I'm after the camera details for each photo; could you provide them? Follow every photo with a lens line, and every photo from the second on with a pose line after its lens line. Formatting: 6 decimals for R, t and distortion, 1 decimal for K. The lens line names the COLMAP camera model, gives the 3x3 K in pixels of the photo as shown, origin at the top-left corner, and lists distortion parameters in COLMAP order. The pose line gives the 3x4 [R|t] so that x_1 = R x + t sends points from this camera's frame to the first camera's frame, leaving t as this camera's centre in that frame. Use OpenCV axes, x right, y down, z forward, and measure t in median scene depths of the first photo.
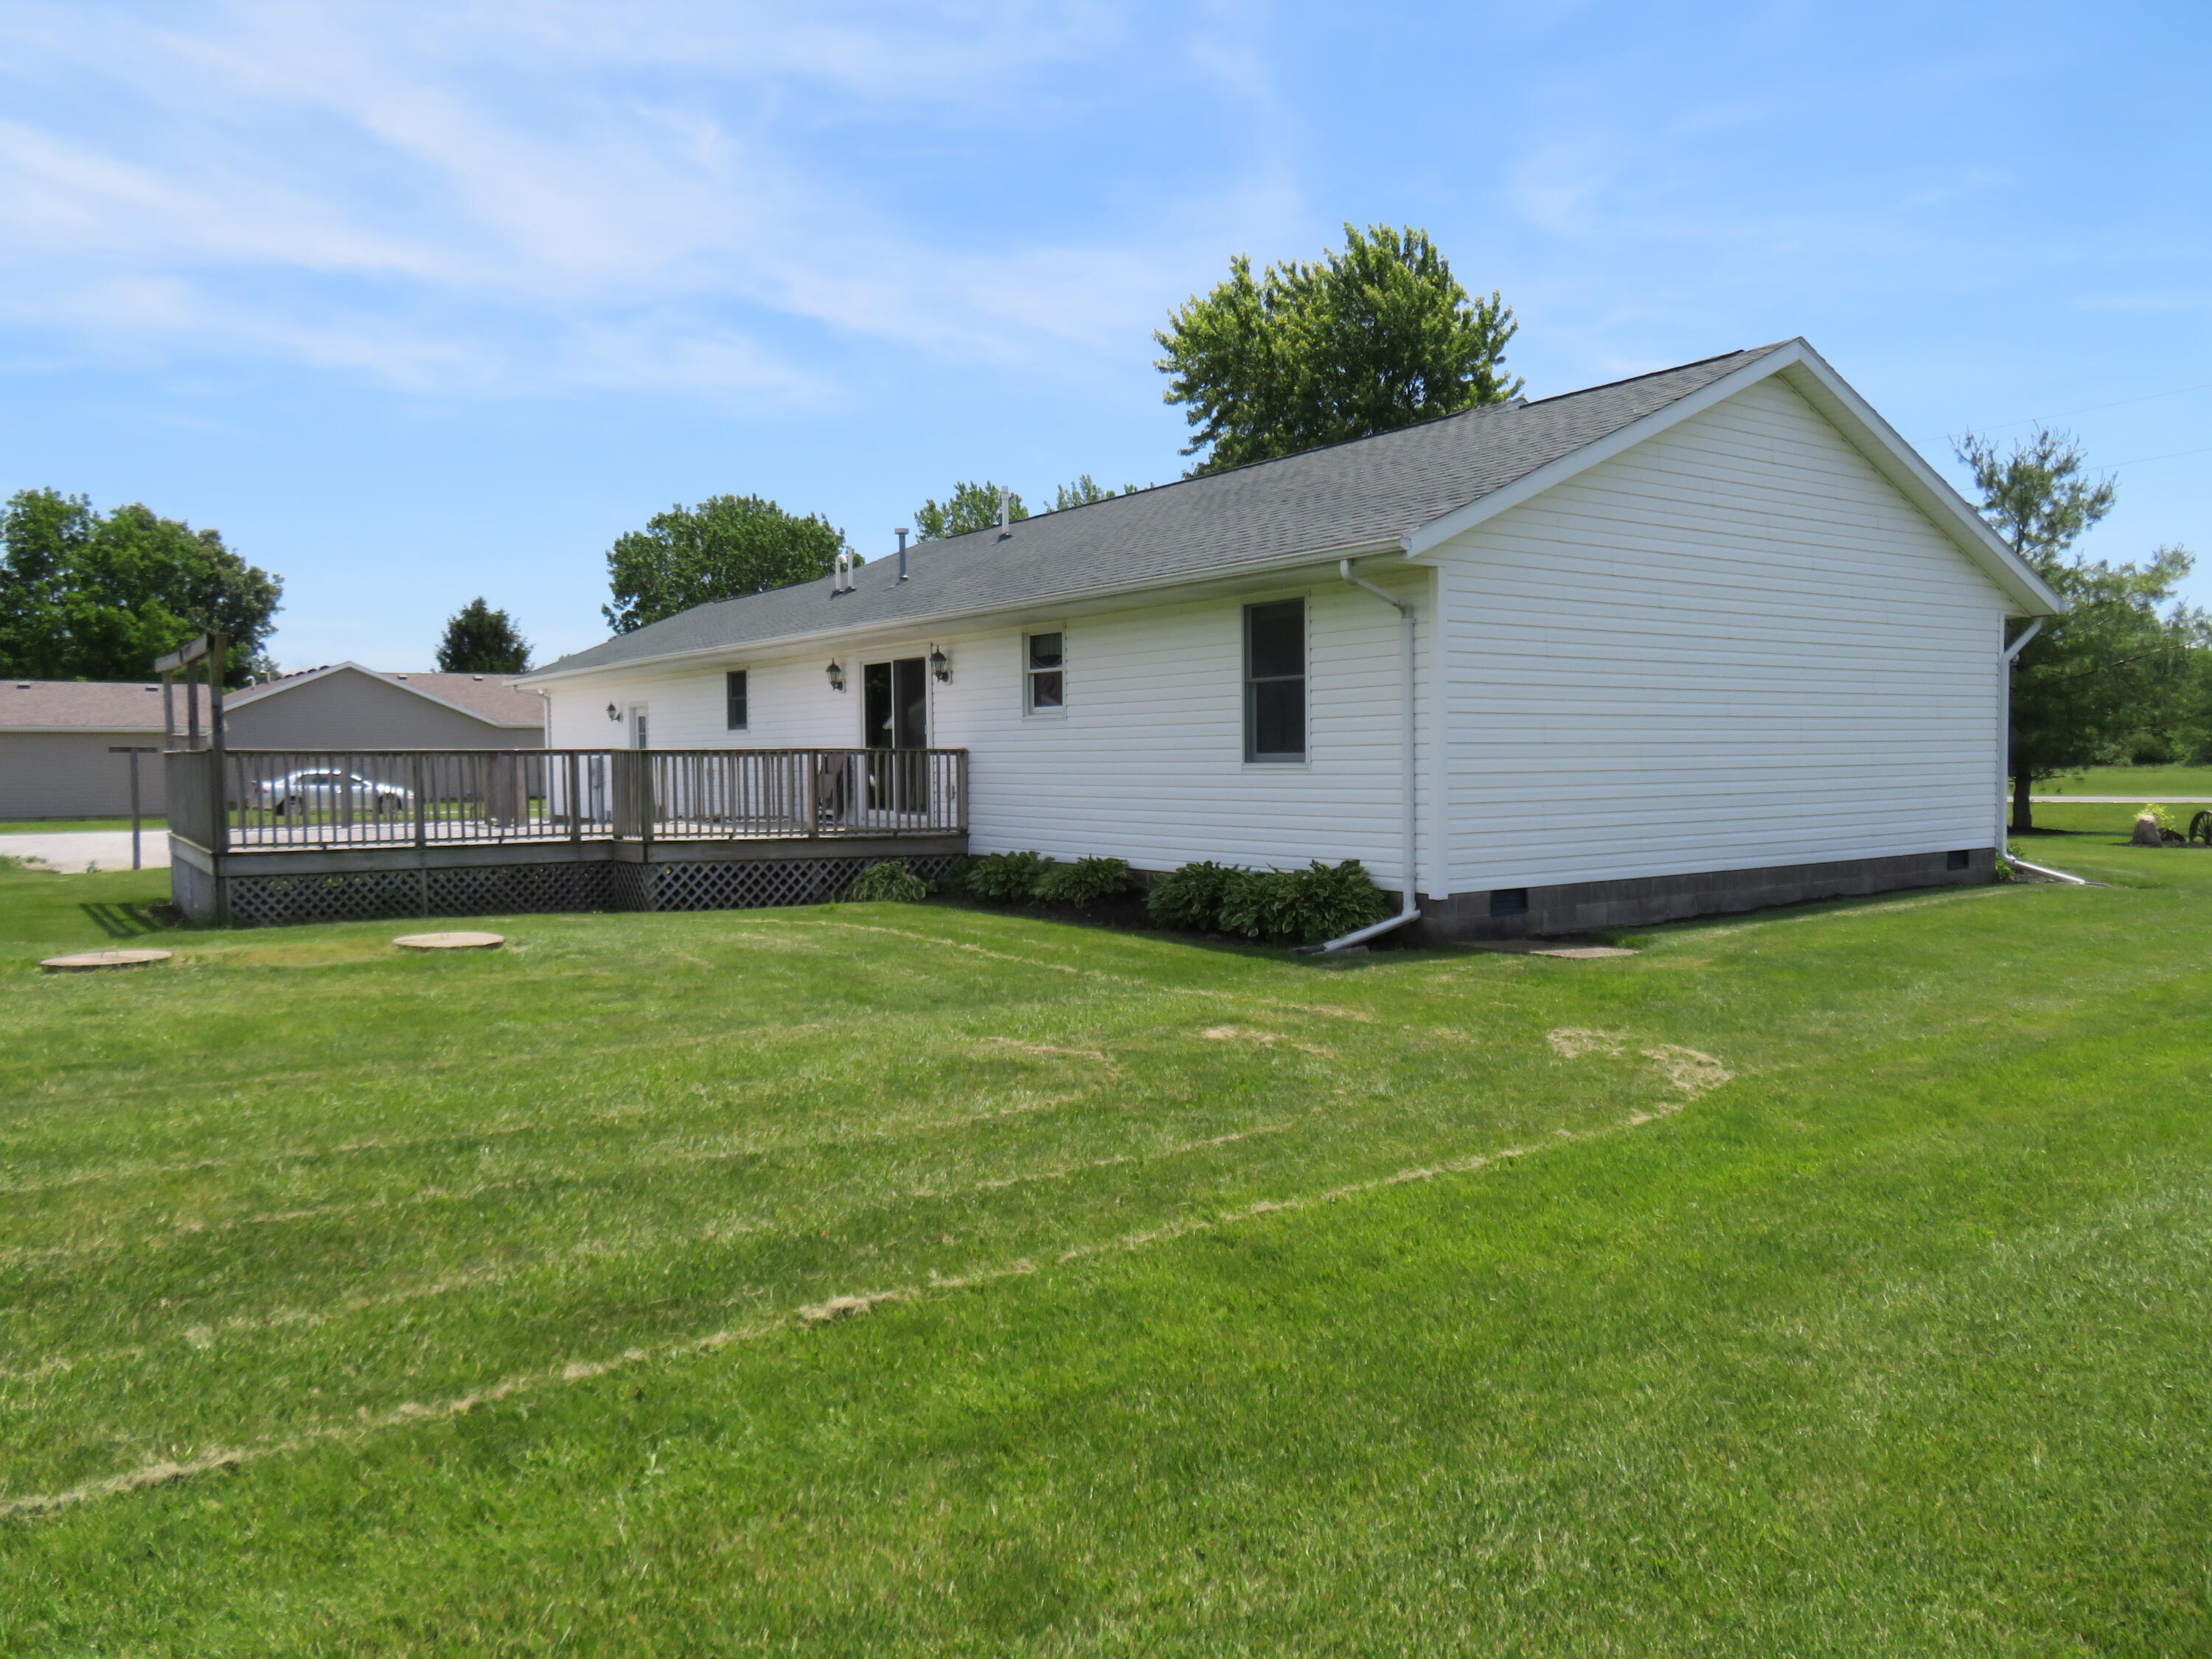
lens RADIAL K [[1585.4, 0, 1098.1], [0, 1585.4, 832.8], [0, 0, 1]] dist [0.002476, -0.009670]
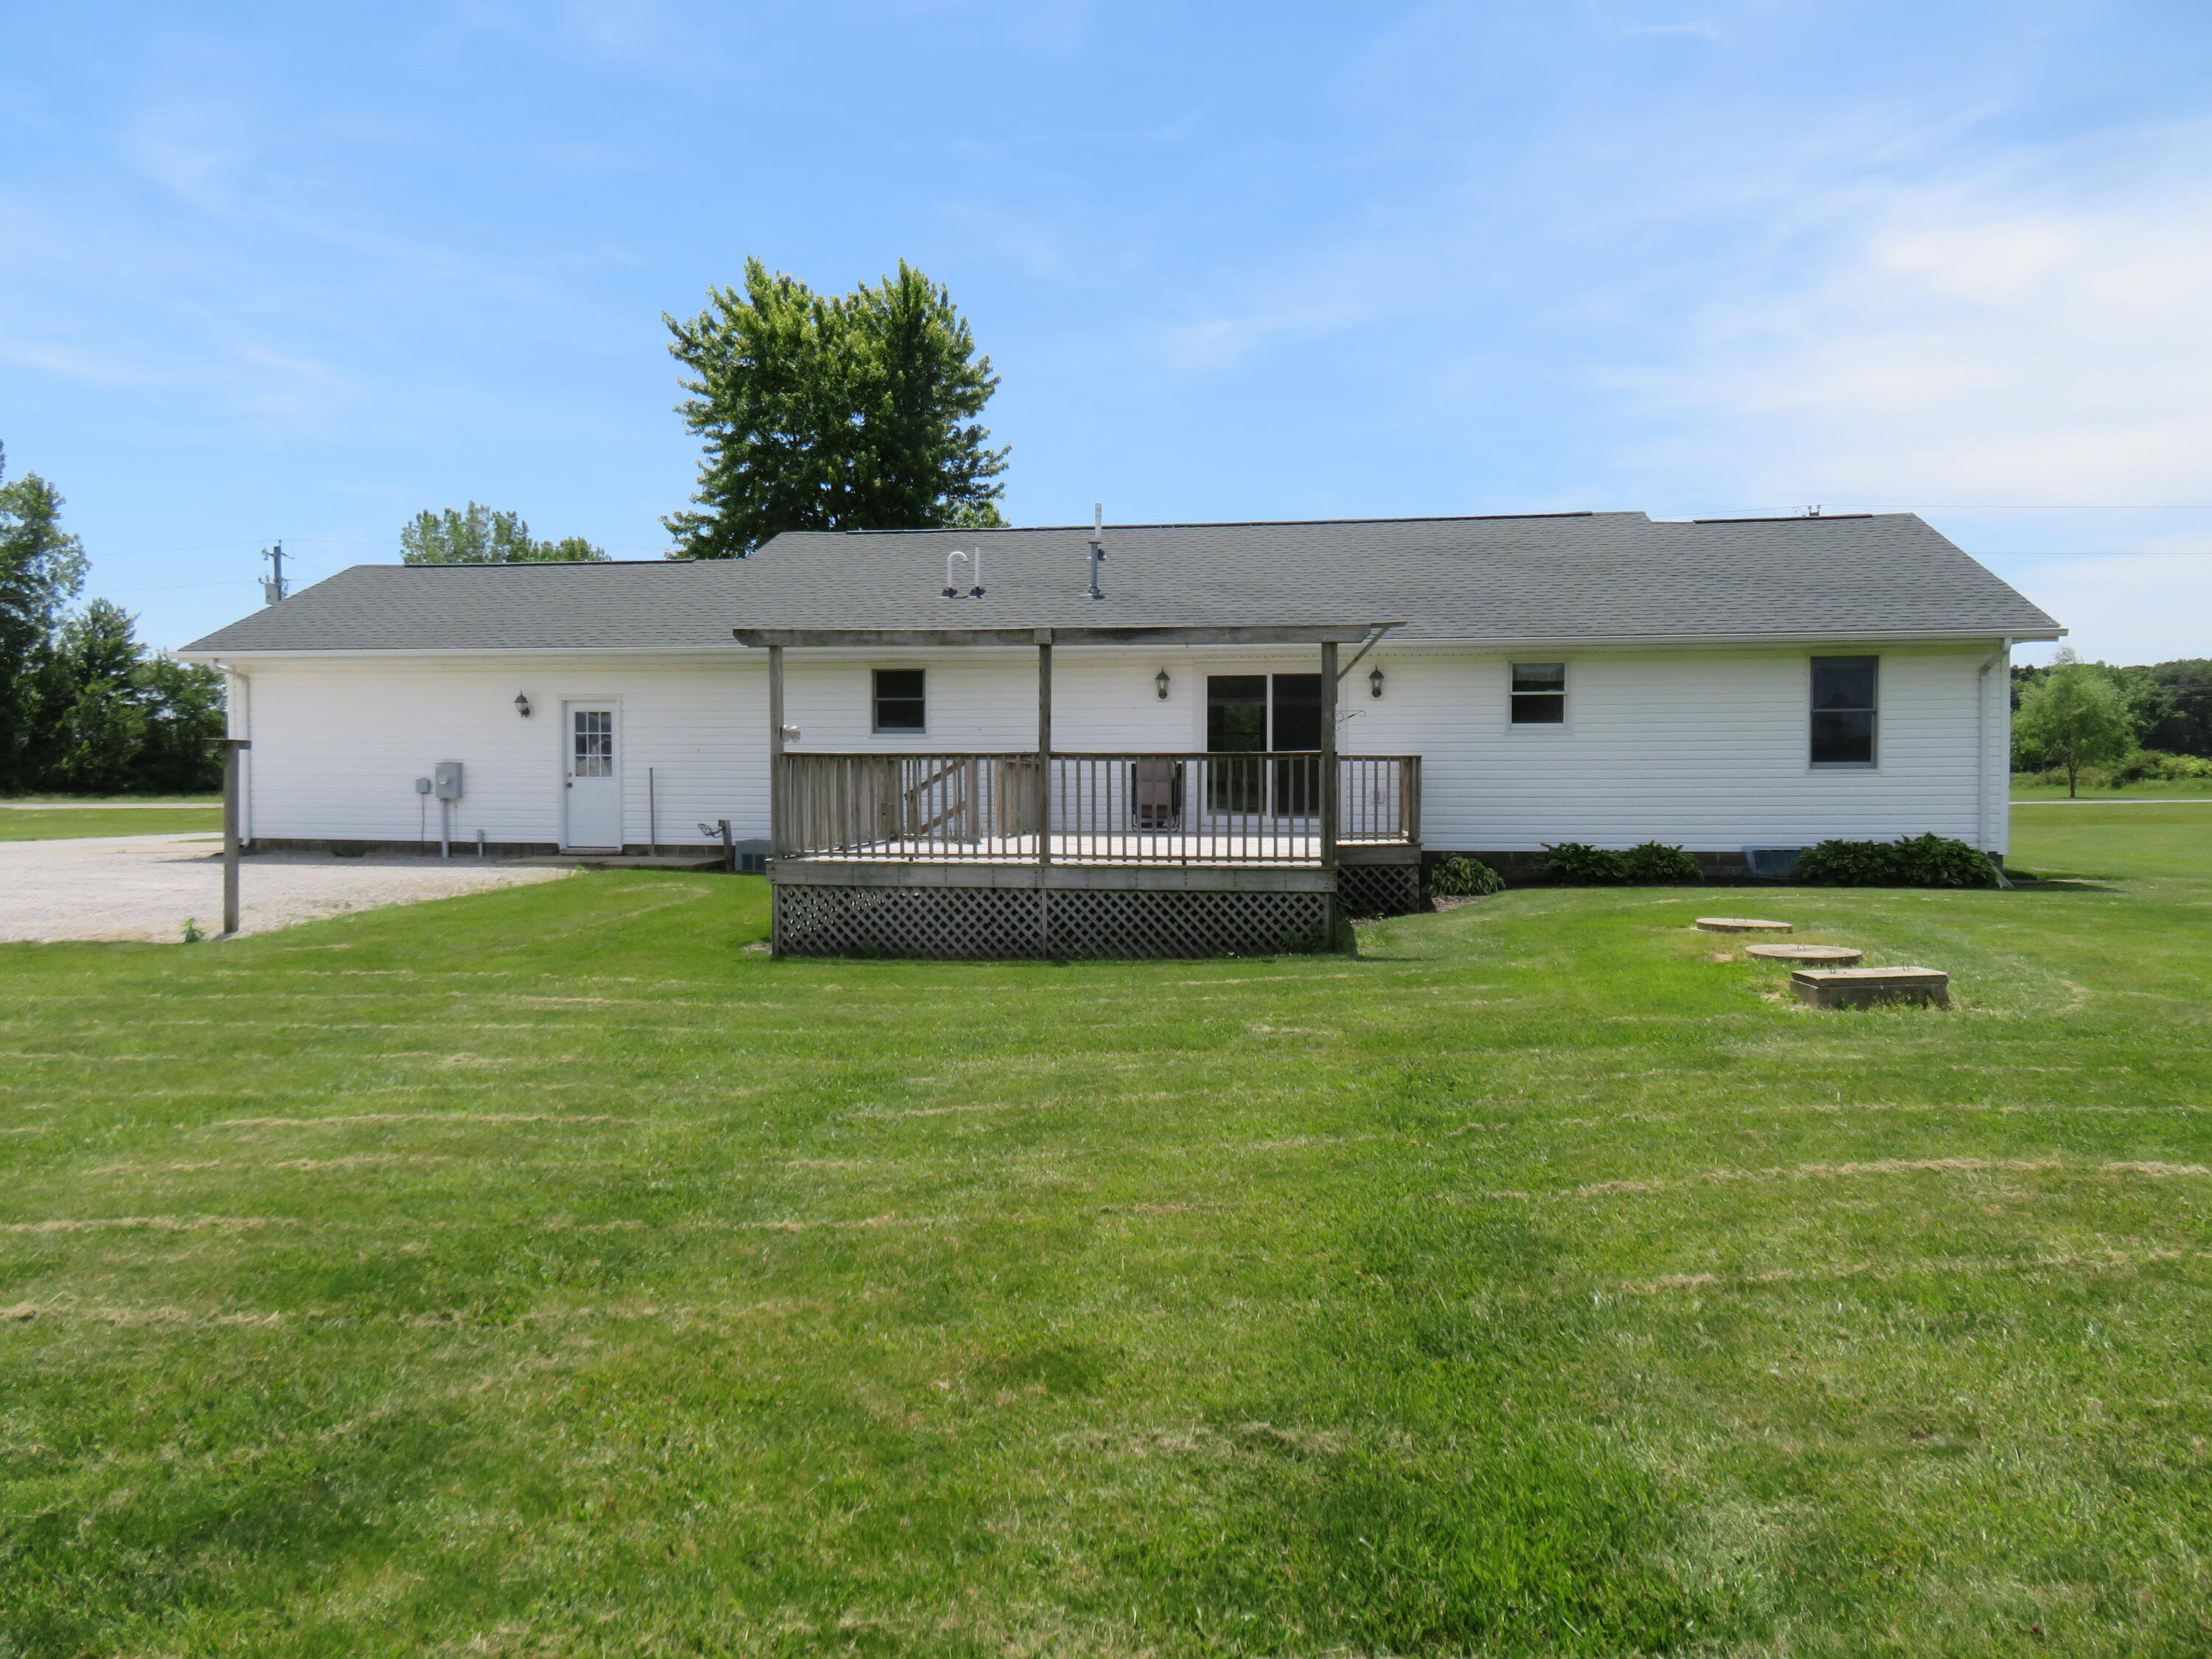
lens RADIAL K [[1585.4, 0, 1099.3], [0, 1585.4, 824.2], [0, 0, 1]] dist [0.002476, -0.009670]
pose [[0.687576, -0.023522, 0.725732, -1.029889], [0.031356, 0.999505, 0.002688, -0.014154], [-0.725435, 0.020908, 0.687973, 0.367469]]
